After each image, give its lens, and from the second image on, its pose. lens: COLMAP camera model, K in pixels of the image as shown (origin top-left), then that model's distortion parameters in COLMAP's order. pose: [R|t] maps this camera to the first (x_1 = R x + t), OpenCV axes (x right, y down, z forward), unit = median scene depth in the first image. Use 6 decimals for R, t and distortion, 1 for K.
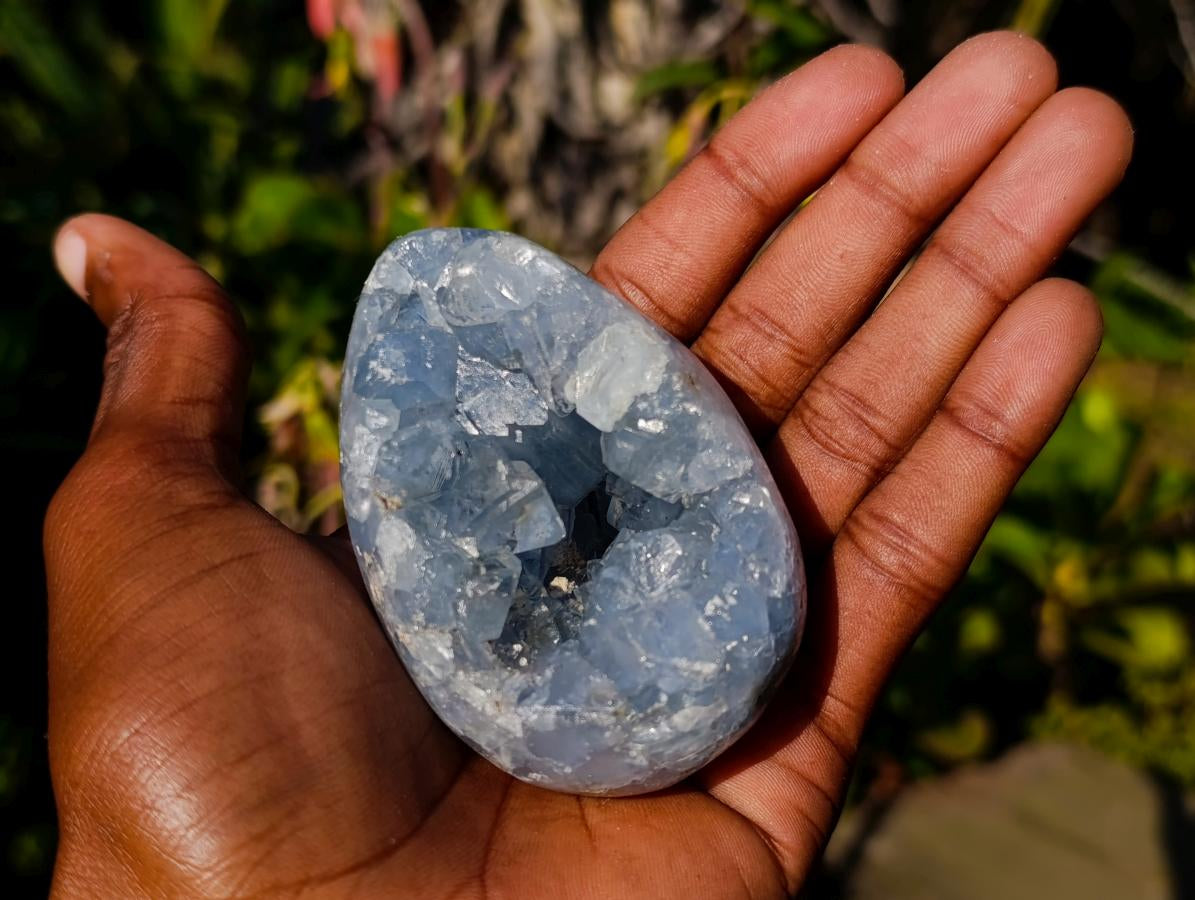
lens RADIAL K [[1660.2, 0, 603.7], [0, 1660.2, 447.7], [0, 0, 1]] dist [0.243493, -1.363678]
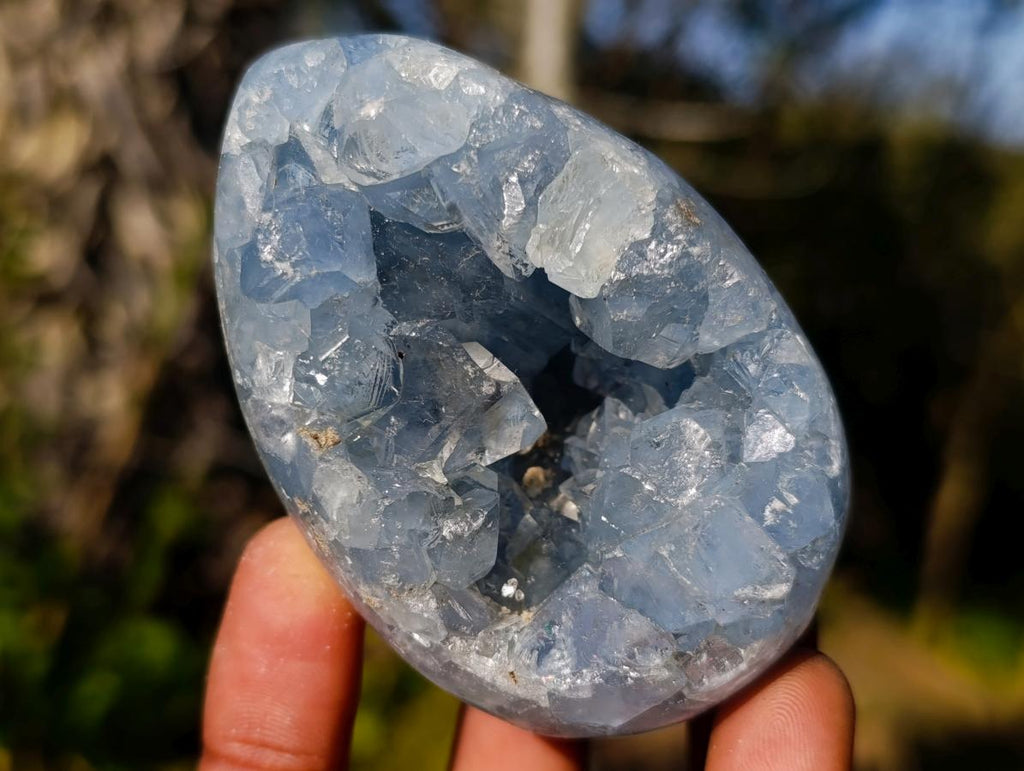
lens RADIAL K [[1422.6, 0, 517.3], [0, 1422.6, 383.5], [0, 0, 1]] dist [0.243493, -1.363678]
pose [[0.980544, -0.165669, 0.105300, -0.105721], [0.139362, 0.965276, 0.220951, -0.120360], [-0.138248, -0.201978, 0.969584, 0.366969]]
